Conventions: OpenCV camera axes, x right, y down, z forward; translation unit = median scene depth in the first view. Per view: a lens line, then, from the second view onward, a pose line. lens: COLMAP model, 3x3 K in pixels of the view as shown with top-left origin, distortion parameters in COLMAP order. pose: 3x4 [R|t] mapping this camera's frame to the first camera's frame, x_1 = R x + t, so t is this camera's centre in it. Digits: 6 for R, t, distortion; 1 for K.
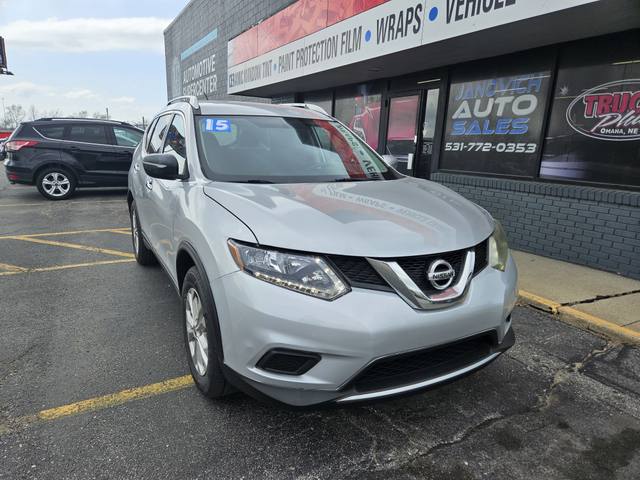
lens RADIAL K [[428.2, 0, 314.5], [0, 428.2, 246.0], [0, 0, 1]] dist [0.060019, -0.049169]
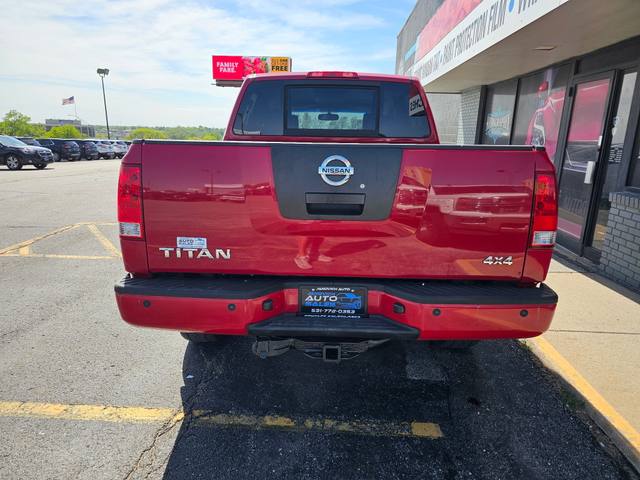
lens RADIAL K [[430.2, 0, 312.5], [0, 430.2, 234.9], [0, 0, 1]] dist [0.048580, -0.045260]
pose [[0.847378, 0.111195, -0.519217, 0.257172], [-0.123705, 0.992262, 0.010612, -0.055722], [0.516380, 0.055238, 0.854576, 0.197949]]
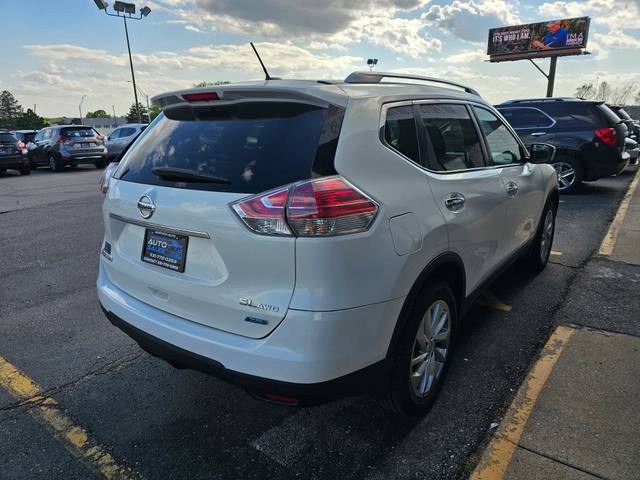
lens RADIAL K [[430.2, 0, 308.0], [0, 430.2, 245.1], [0, 0, 1]] dist [0.048580, -0.045260]
pose [[0.394135, 0.222968, -0.891596, 0.411166], [-0.183827, 0.969646, 0.161225, -0.137103], [0.900481, 0.100355, 0.423159, 0.507498]]
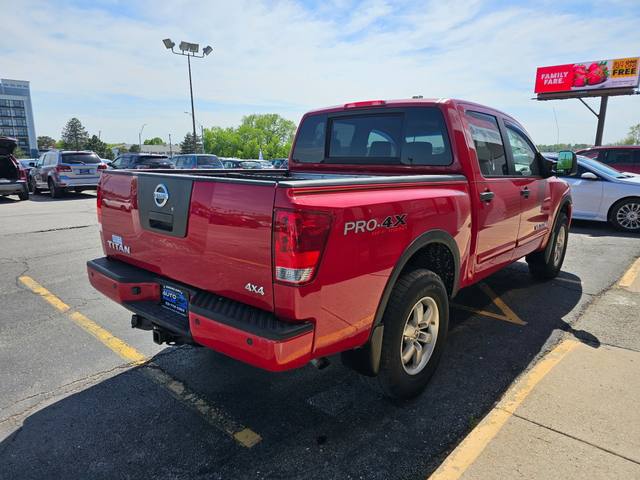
lens RADIAL K [[430.2, 0, 310.1], [0, 430.2, 245.1], [0, 0, 1]] dist [0.048580, -0.045260]
pose [[0.309013, 0.178863, -0.934087, 0.514880], [-0.220203, 0.968923, 0.112686, -0.126455], [0.925214, 0.170868, 0.338796, 0.448829]]
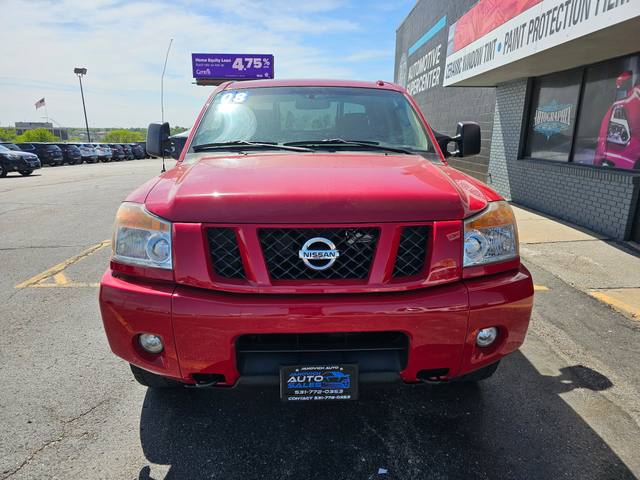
lens RADIAL K [[430.2, 0, 312.2], [0, 430.2, 242.0], [0, 0, 1]] dist [0.048580, -0.045260]
pose [[0.870815, 0.096576, -0.482032, 0.040293], [-0.097021, 0.994991, 0.024075, -0.063998], [0.481943, 0.025803, 0.875823, 0.207074]]
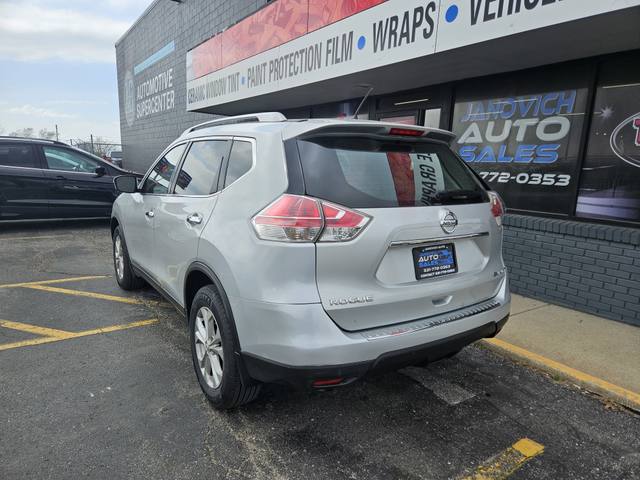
lens RADIAL K [[428.2, 0, 322.8], [0, 428.2, 245.7], [0, 0, 1]] dist [0.060019, -0.049169]
pose [[0.994418, -0.012738, 0.104743, -0.039279], [0.017418, 0.998885, -0.043887, -0.063115], [-0.104067, 0.045467, 0.993530, 0.201371]]
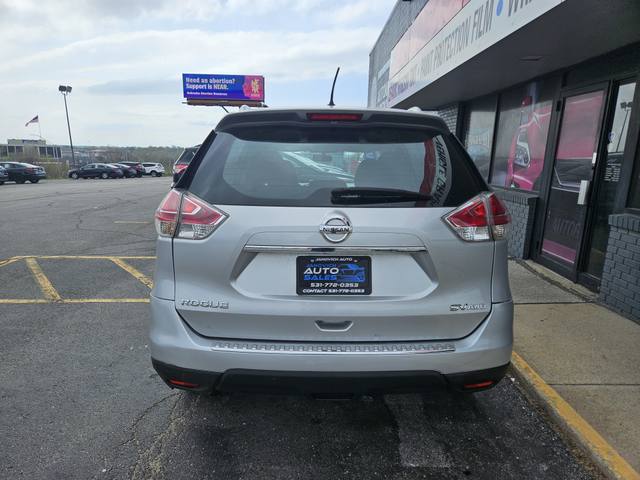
lens RADIAL K [[428.2, 0, 318.1], [0, 428.2, 250.7], [0, 0, 1]] dist [0.060019, -0.049169]
pose [[0.881777, 0.088233, -0.463341, 0.213043], [-0.101201, 0.994861, -0.003146, -0.079125], [0.460682, 0.049665, 0.886174, 0.286550]]
